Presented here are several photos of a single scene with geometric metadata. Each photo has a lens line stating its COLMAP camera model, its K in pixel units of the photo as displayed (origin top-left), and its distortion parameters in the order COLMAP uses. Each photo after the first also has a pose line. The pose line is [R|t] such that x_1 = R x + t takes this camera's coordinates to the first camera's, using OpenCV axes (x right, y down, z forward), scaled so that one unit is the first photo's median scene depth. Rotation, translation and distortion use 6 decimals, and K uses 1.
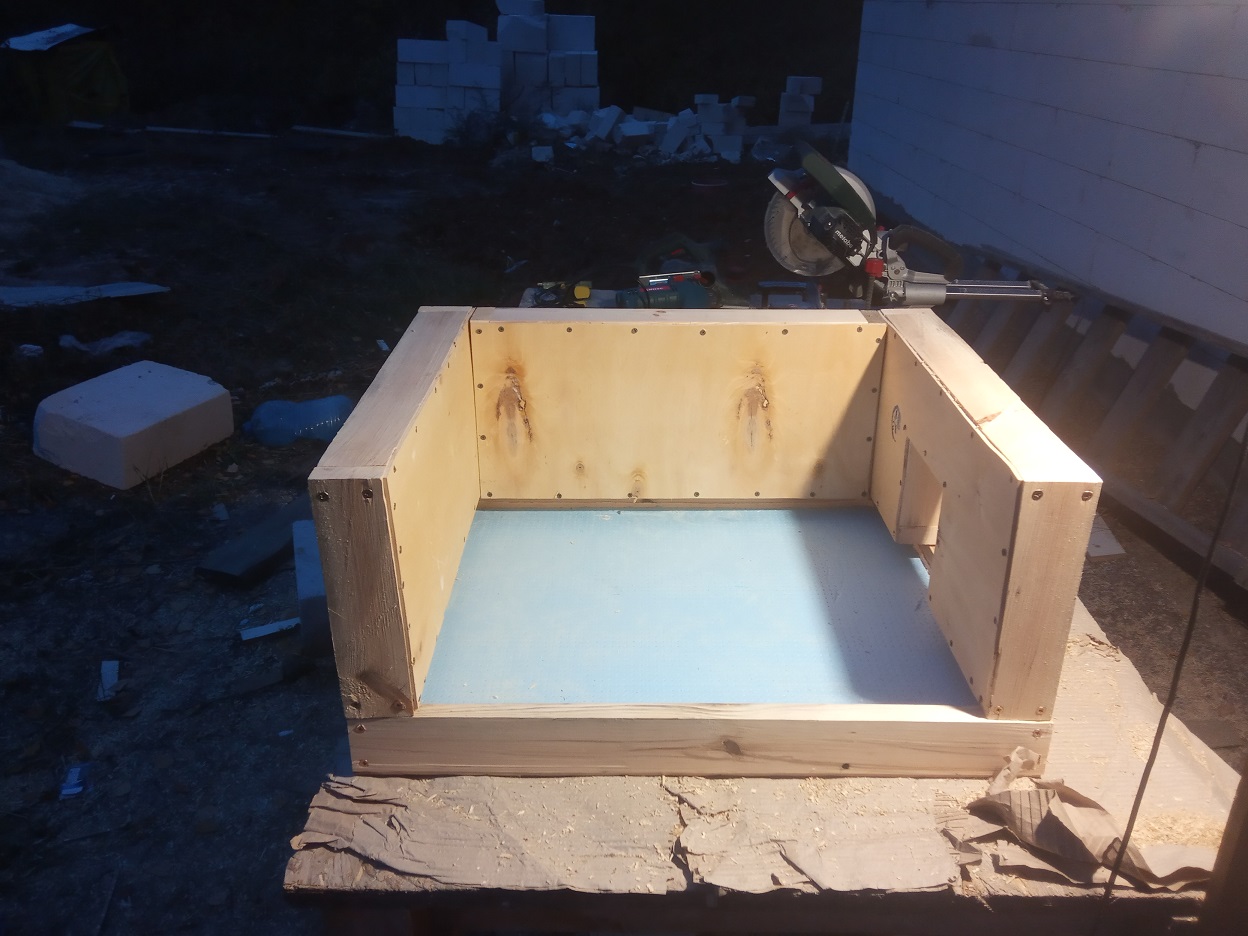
lens RADIAL K [[1013.3, 0, 616.2], [0, 1013.3, 469.3], [0, 0, 1]] dist [0.072898, -0.001032]
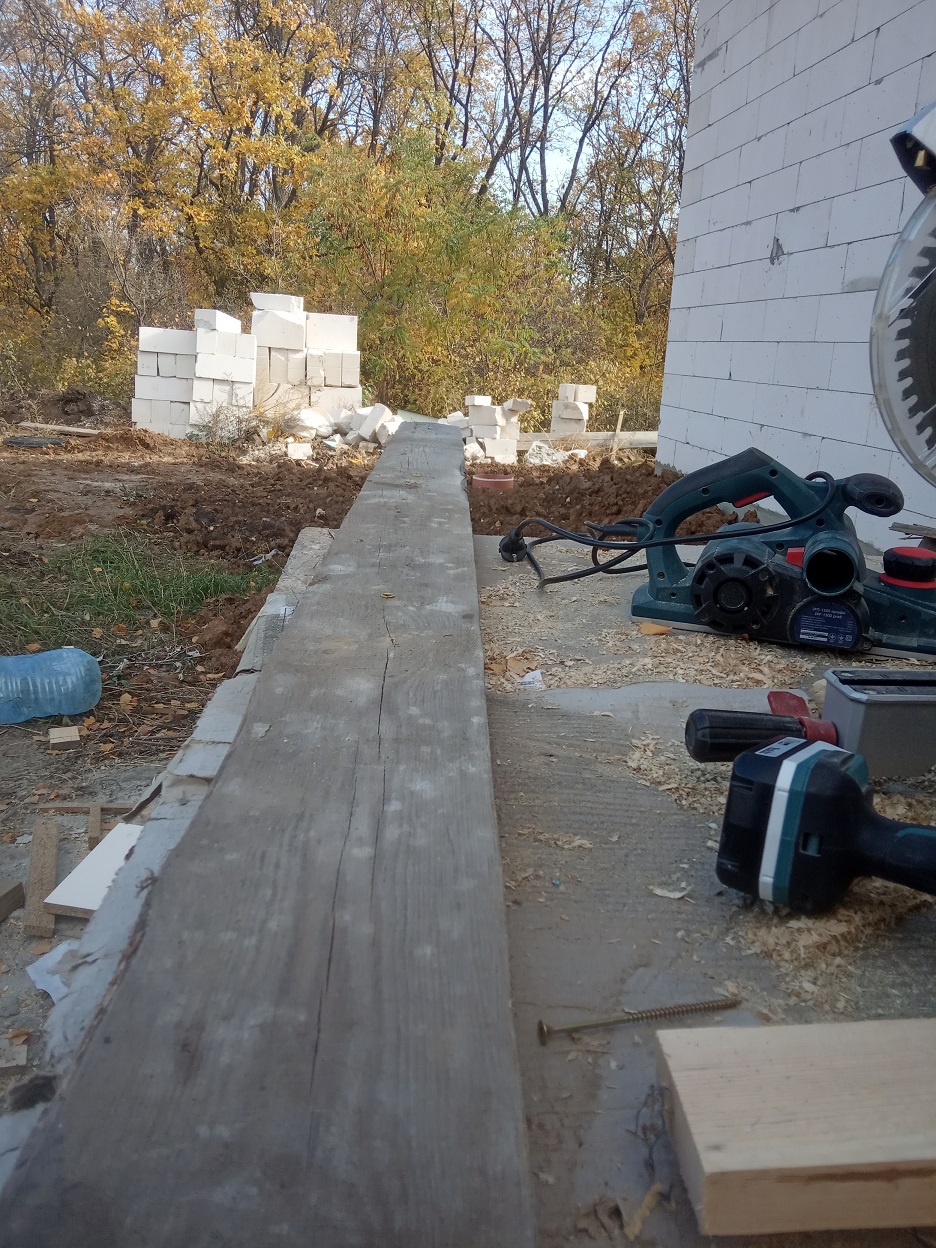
lens RADIAL K [[1013.3, 0, 470.8], [0, 1013.3, 628.4], [0, 0, 1]] dist [0.072898, -0.001032]
pose [[0.994505, 0.008350, 0.104352, -0.013672], [0.008101, 0.987687, -0.156232, -0.011243], [-0.104372, 0.156219, 0.982192, 0.119031]]
